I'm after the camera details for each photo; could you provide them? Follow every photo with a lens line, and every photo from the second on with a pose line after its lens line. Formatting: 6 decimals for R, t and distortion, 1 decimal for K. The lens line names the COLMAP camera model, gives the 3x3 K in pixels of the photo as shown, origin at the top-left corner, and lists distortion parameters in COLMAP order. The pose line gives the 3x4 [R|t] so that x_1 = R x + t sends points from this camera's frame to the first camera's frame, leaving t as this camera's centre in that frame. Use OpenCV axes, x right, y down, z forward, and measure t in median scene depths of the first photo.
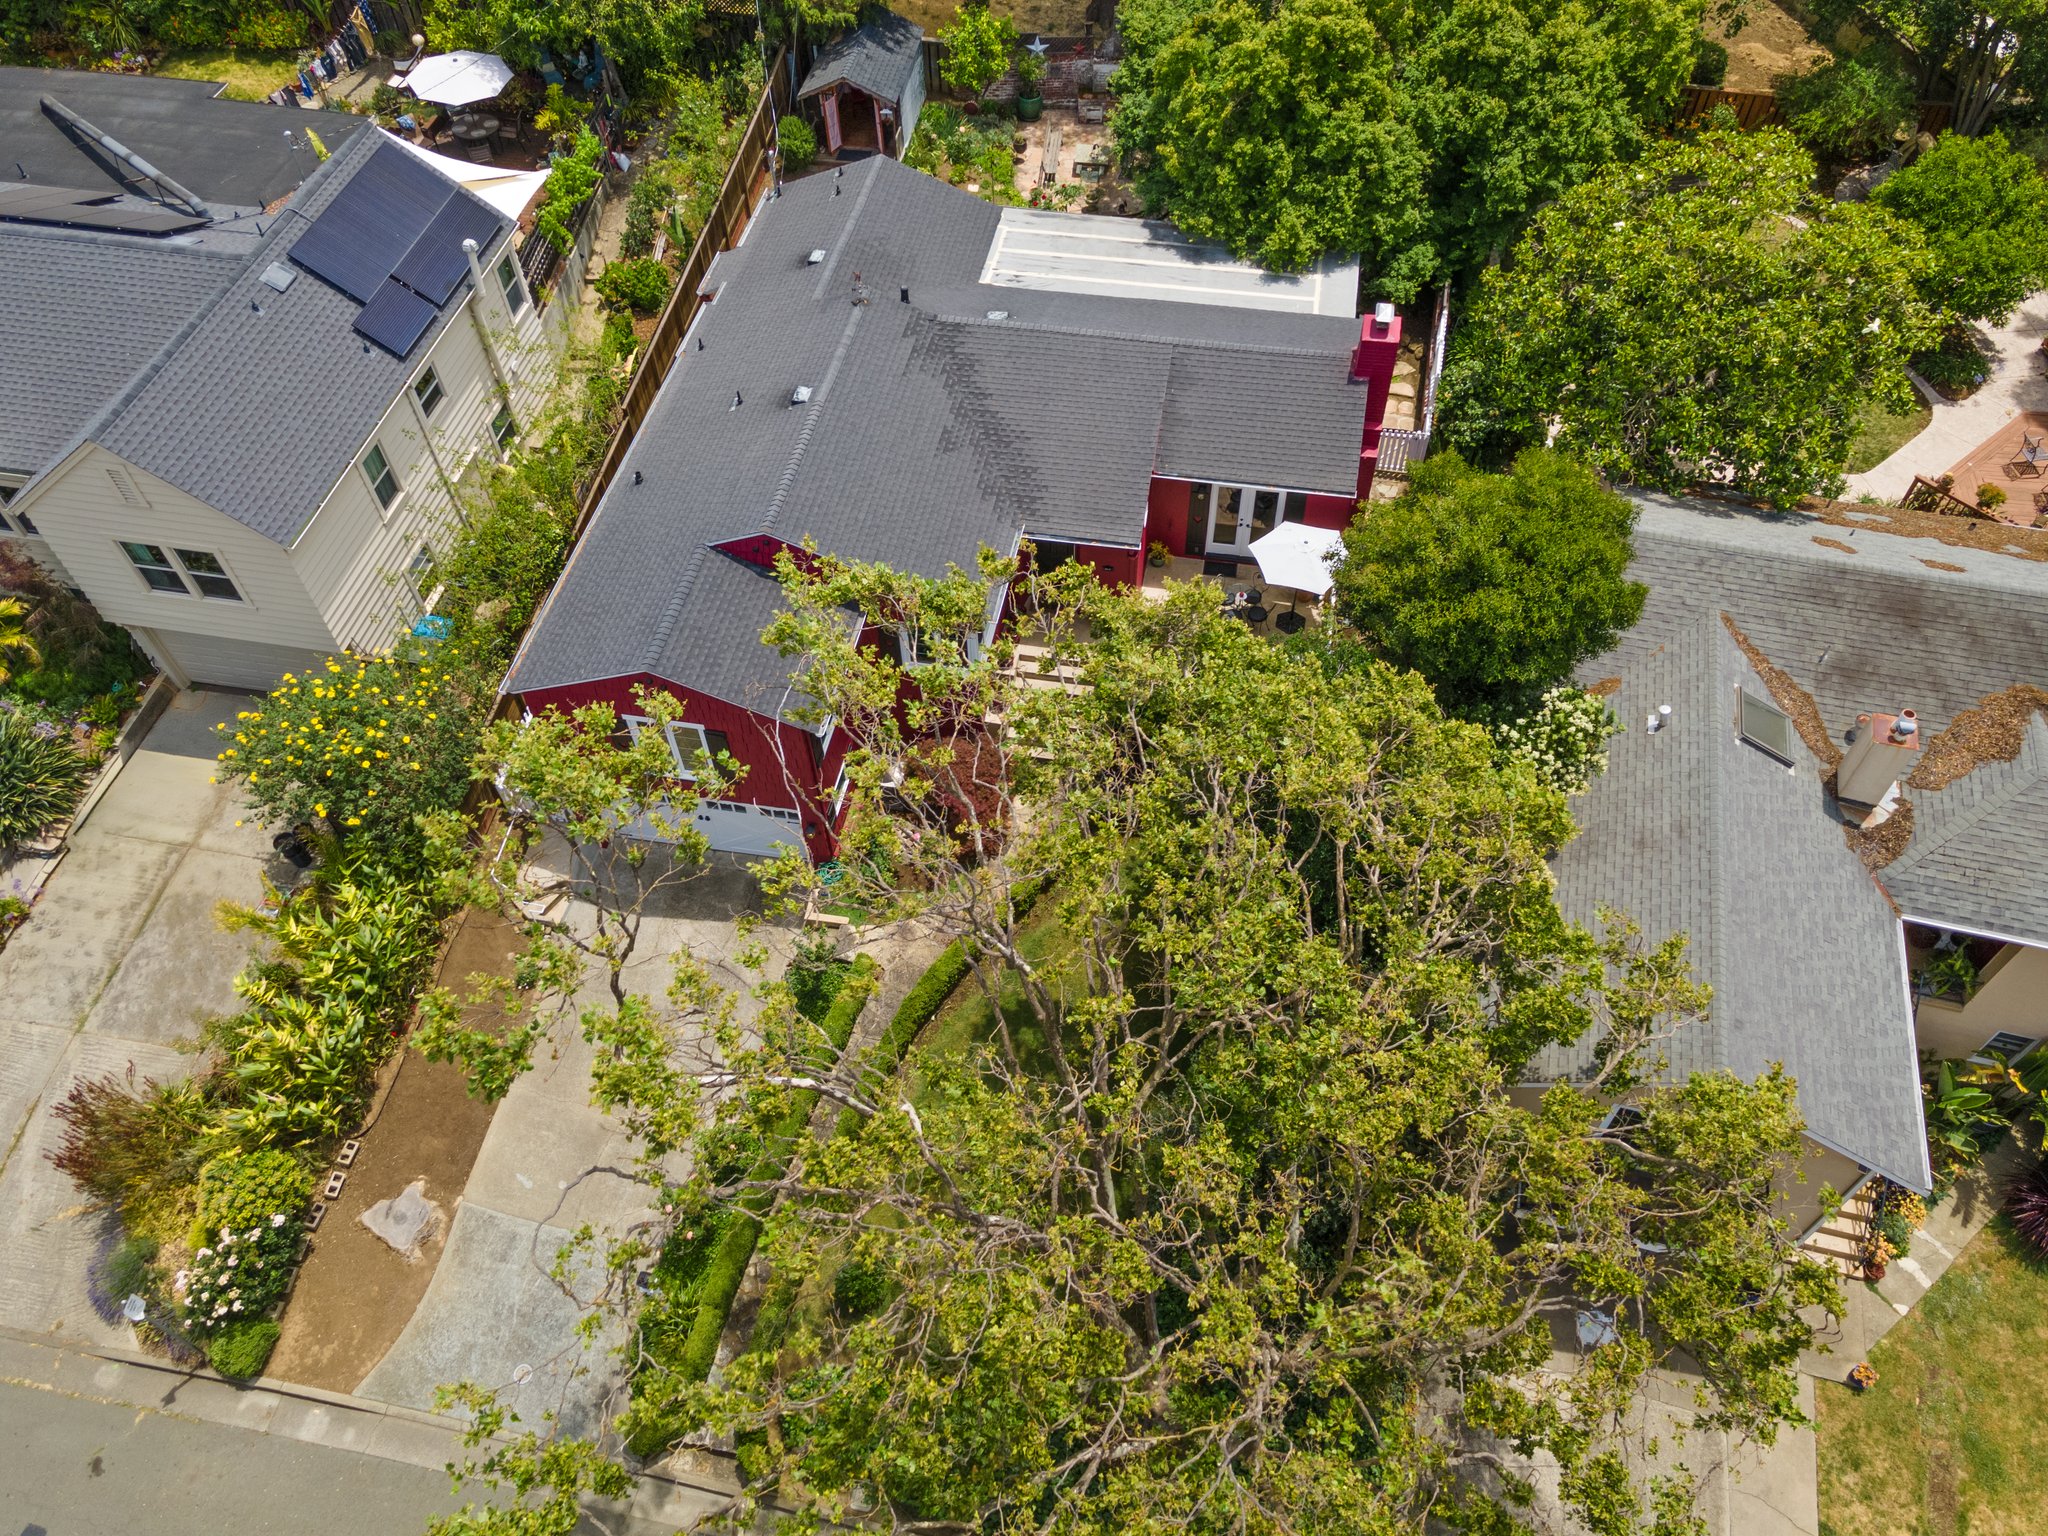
lens RADIAL K [[1486.8, 0, 1037.8], [0, 1486.8, 761.8], [0, 0, 1]] dist [0.051668, 0.001901]
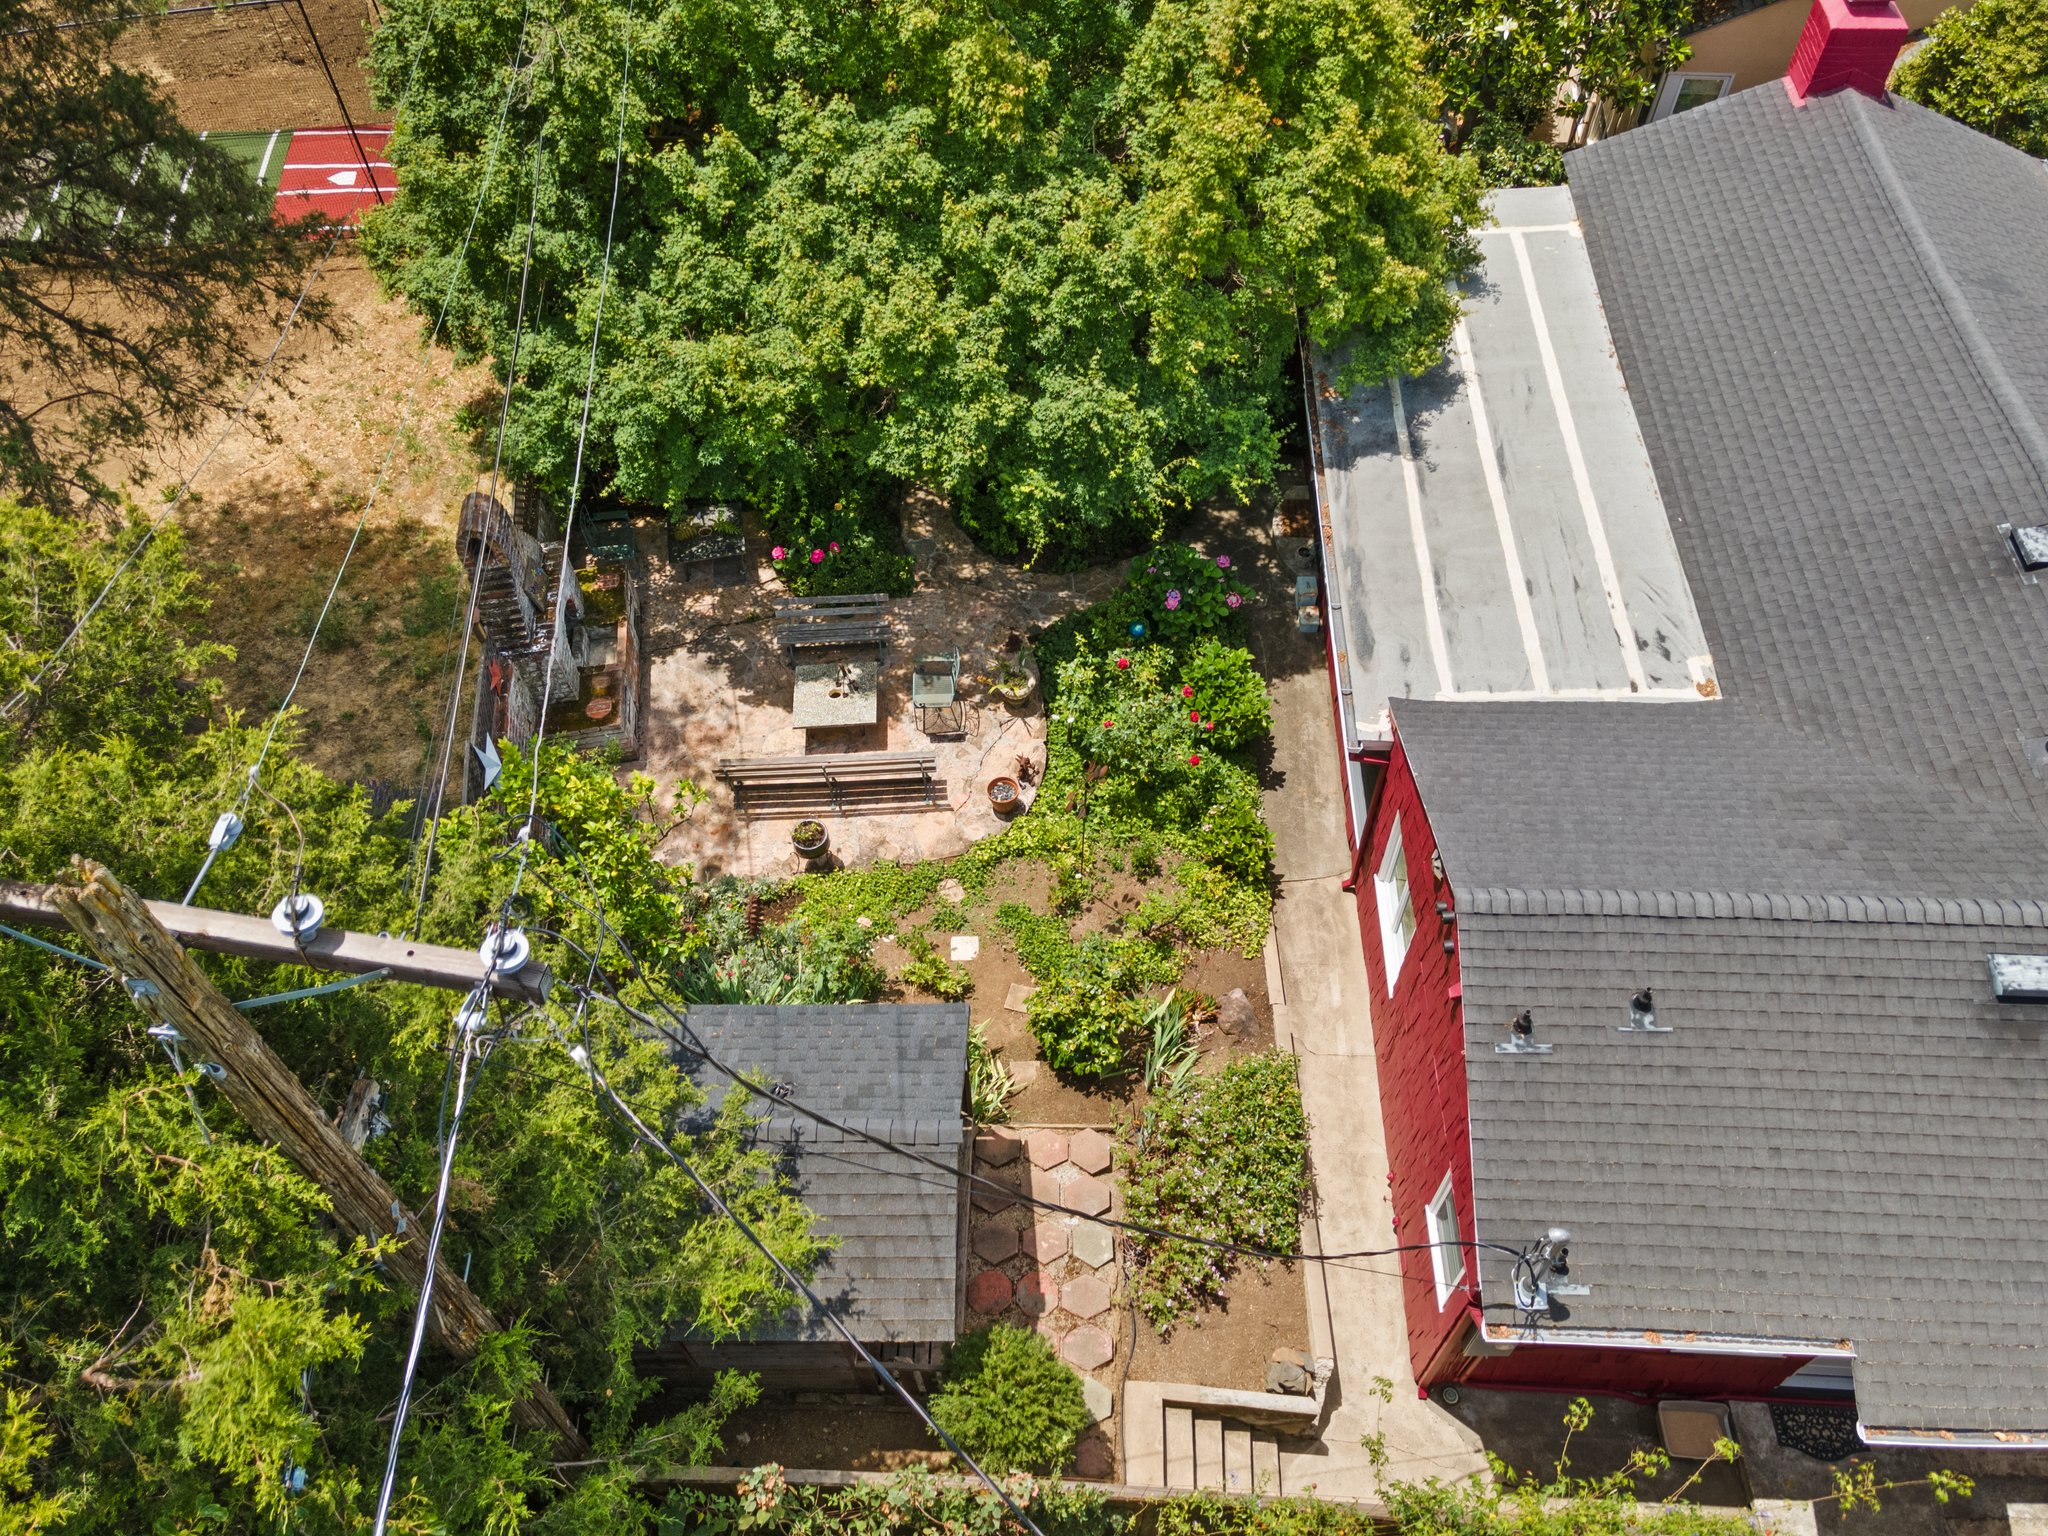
lens RADIAL K [[1486.8, 0, 1037.8], [0, 1486.8, 761.8], [0, 0, 1]] dist [0.051668, 0.001901]
pose [[-0.141217, -0.782008, 0.607060, -0.306509], [0.788255, 0.282161, 0.546845, -0.762554], [-0.598925, 0.555742, 0.576576, 0.979956]]
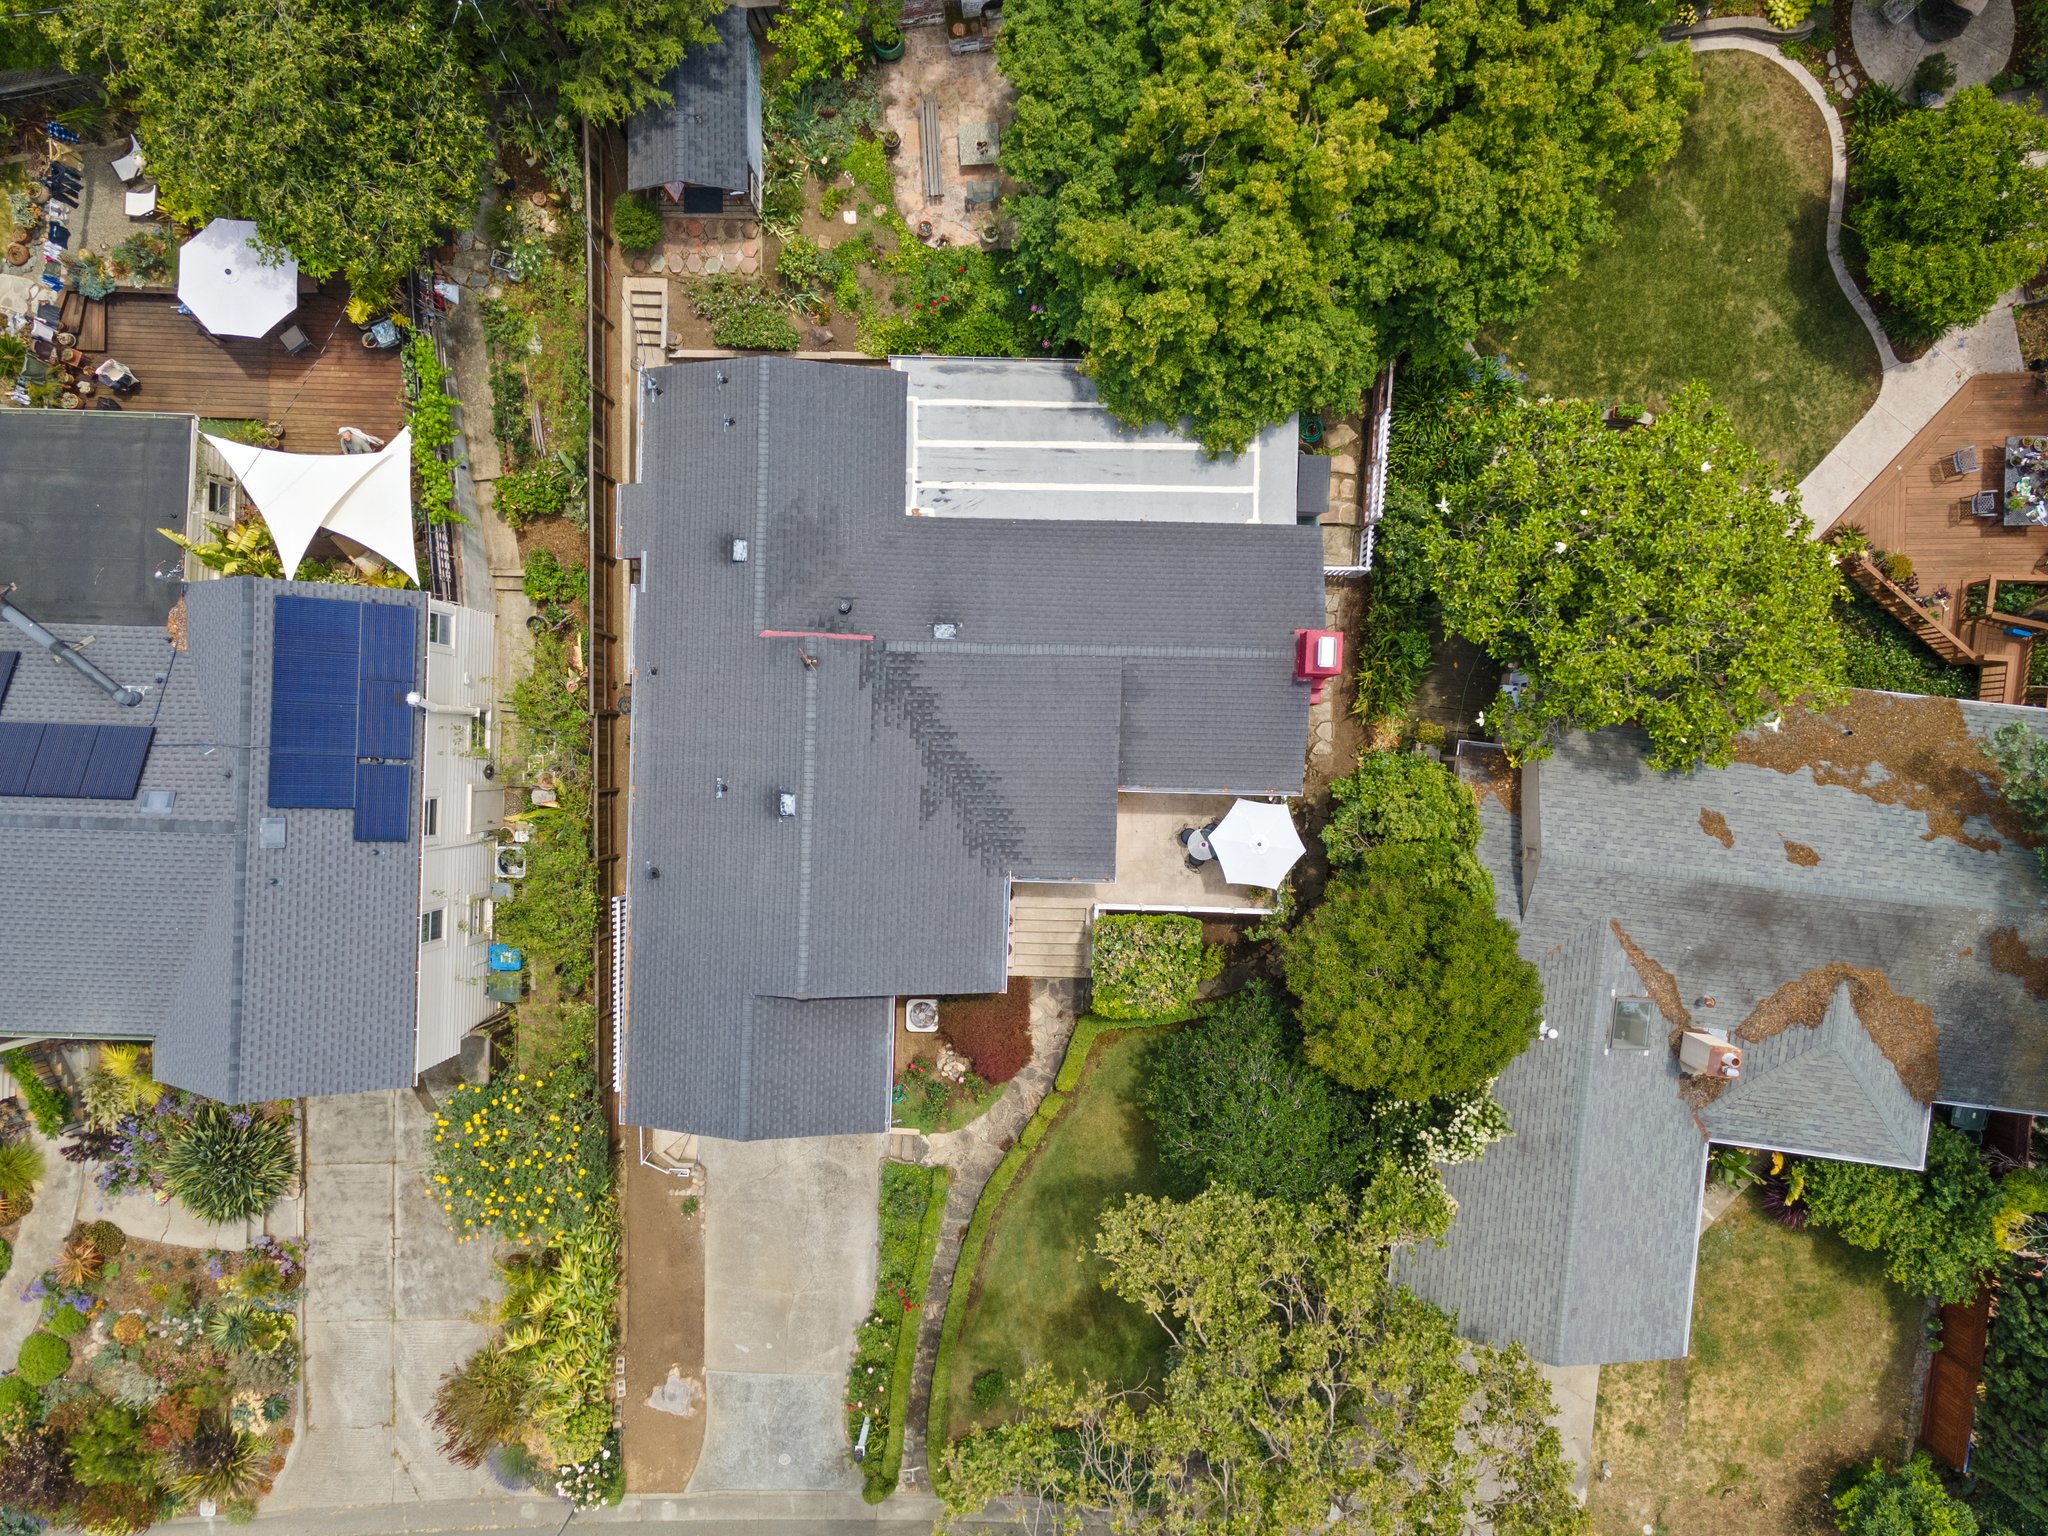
lens RADIAL K [[1486.8, 0, 1037.8], [0, 1486.8, 761.8], [0, 0, 1]] dist [0.051668, 0.001901]
pose [[0.988583, -0.150244, -0.011394, 0.034087], [0.124740, 0.773660, 0.621201, -0.864339], [-0.084517, -0.615530, 0.783568, 0.162043]]
